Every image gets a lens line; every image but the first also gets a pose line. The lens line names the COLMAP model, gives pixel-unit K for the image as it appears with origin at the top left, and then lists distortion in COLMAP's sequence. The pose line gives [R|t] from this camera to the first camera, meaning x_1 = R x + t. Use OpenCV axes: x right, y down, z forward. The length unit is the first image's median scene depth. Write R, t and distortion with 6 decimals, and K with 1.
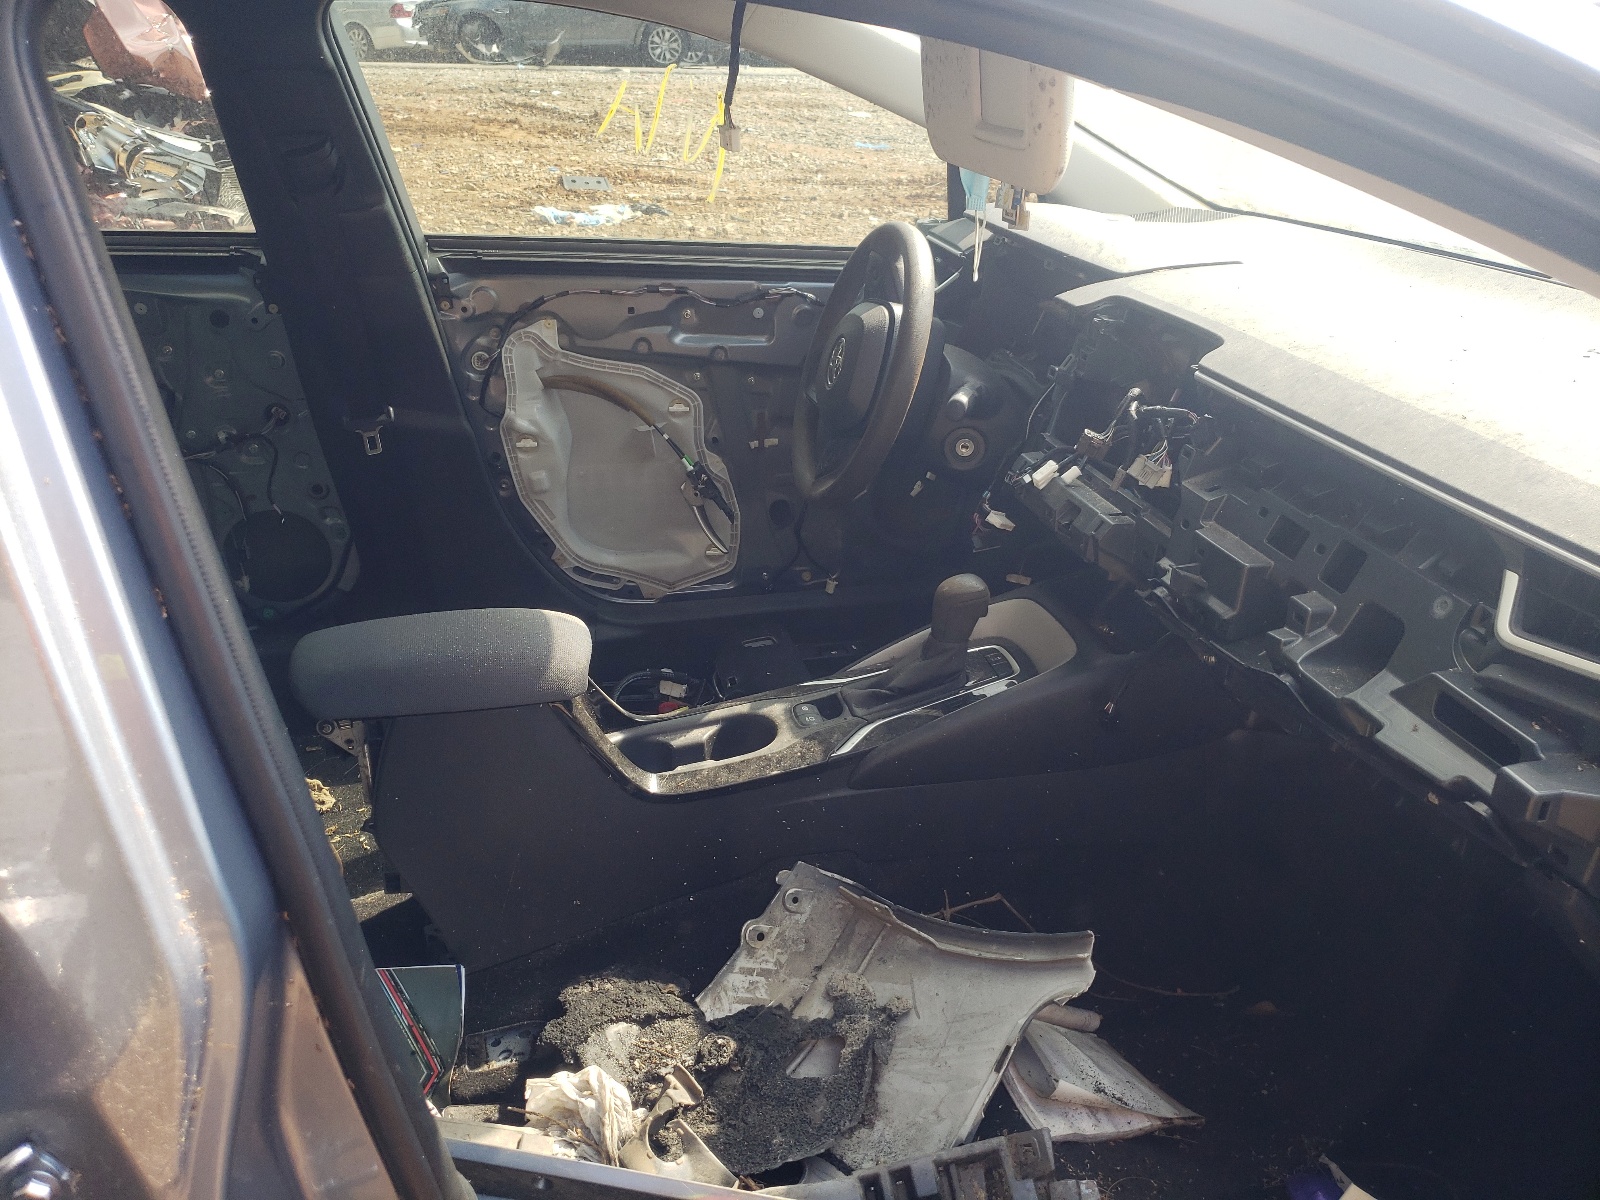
lens RADIAL K [[1213.9, 0, 794.2], [0, 1213.9, 586.9], [0, 0, 1]] dist [0.001750, -0.003072]
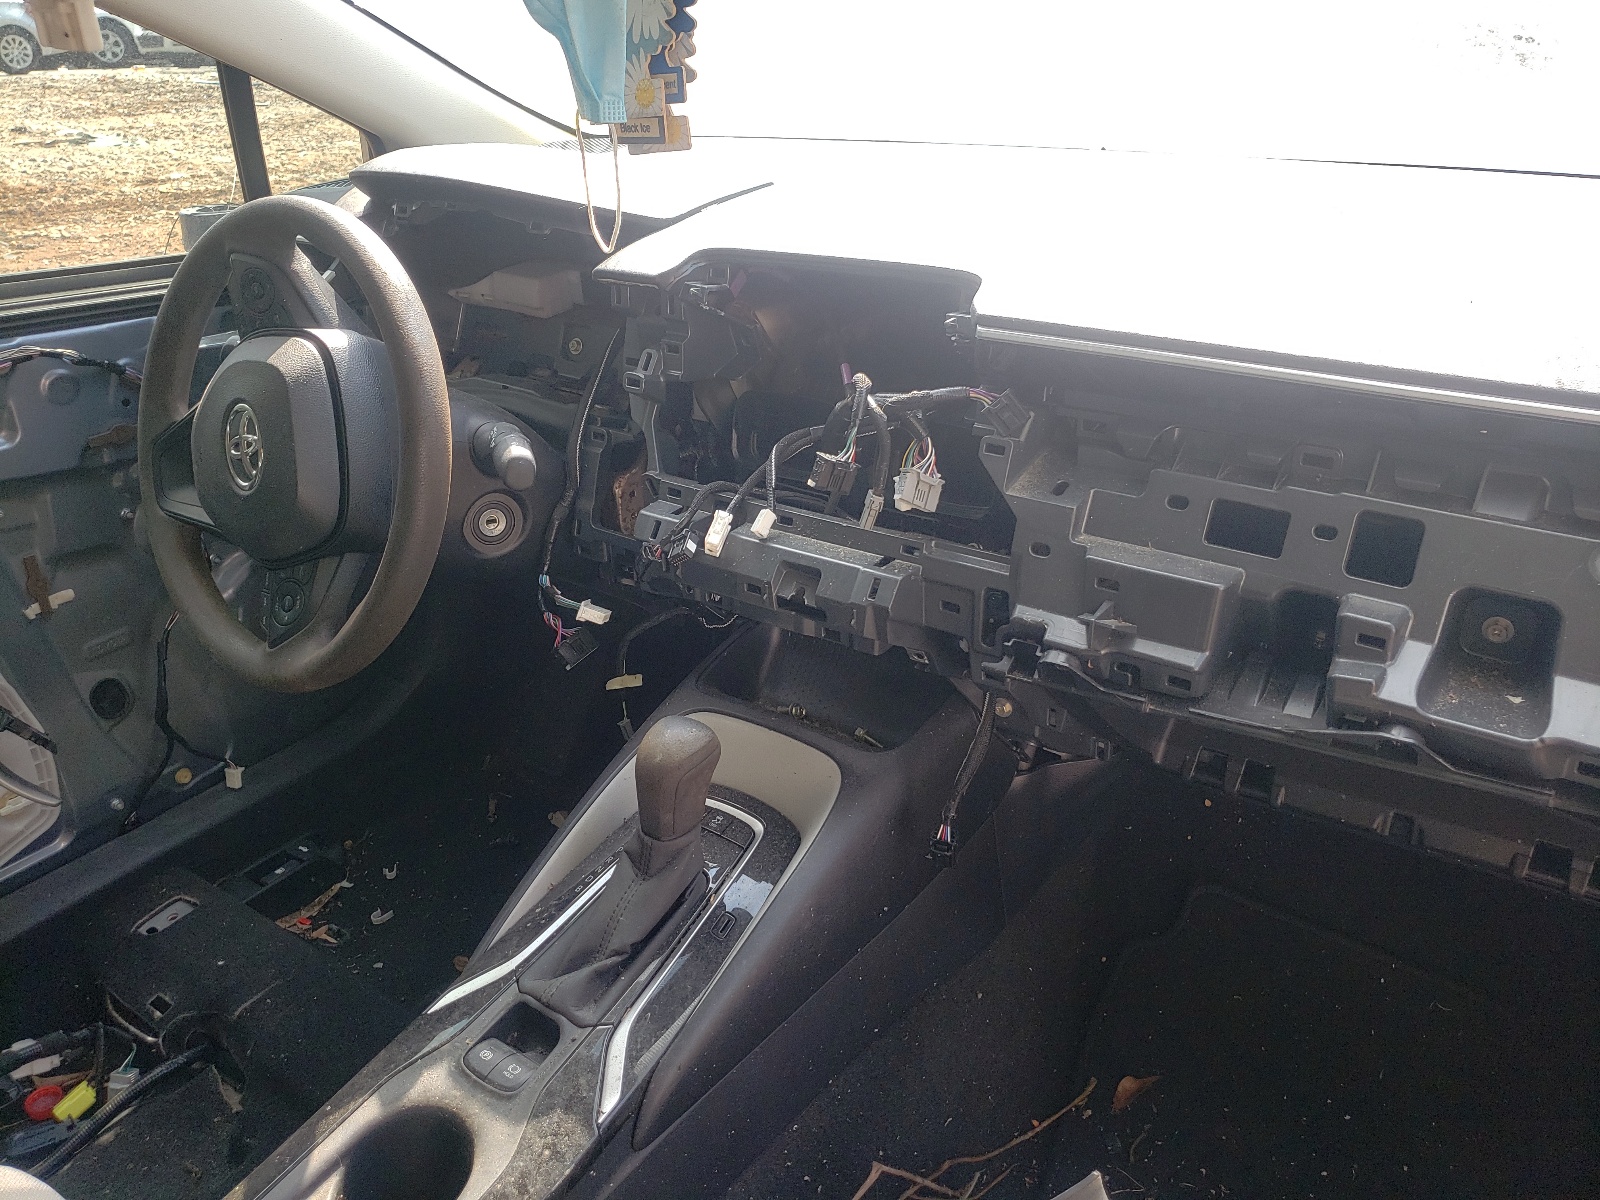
lens RADIAL K [[1234.9, 0, 796.0], [0, 1234.9, 544.6], [0, 0, 1]] dist [-0.002835, -0.005296]
pose [[0.750375, -0.294718, 0.591674, -0.135268], [0.306389, 0.948216, 0.083746, -0.113109], [-0.585716, 0.118442, 0.801816, 0.390282]]
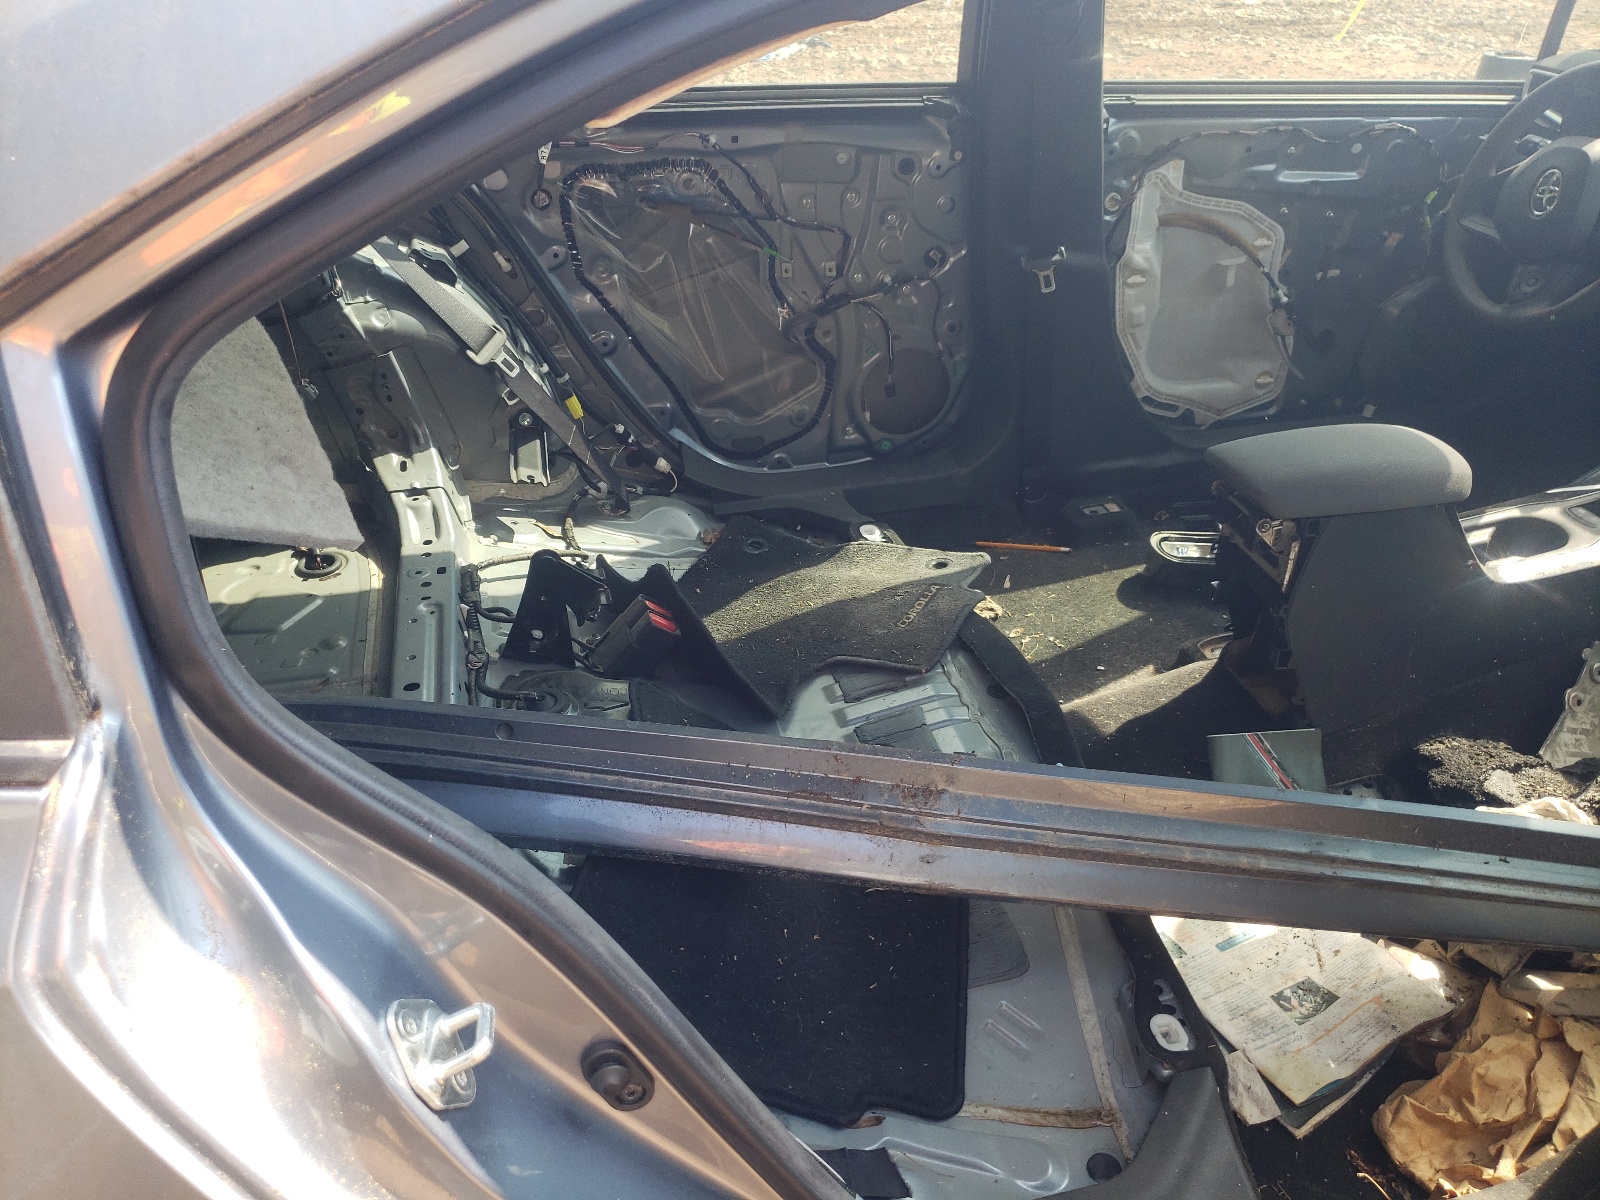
lens RADIAL K [[1159.7, 0, 800.0], [0, 1159.7, 600.0], [0, 0, 1]] dist [0.003713, -0.002549]
pose [[0.999100, -0.008760, -0.041503, -0.611440], [0.014851, 0.988756, 0.148796, 0.008769], [0.039733, -0.149278, 0.987997, -0.107304]]
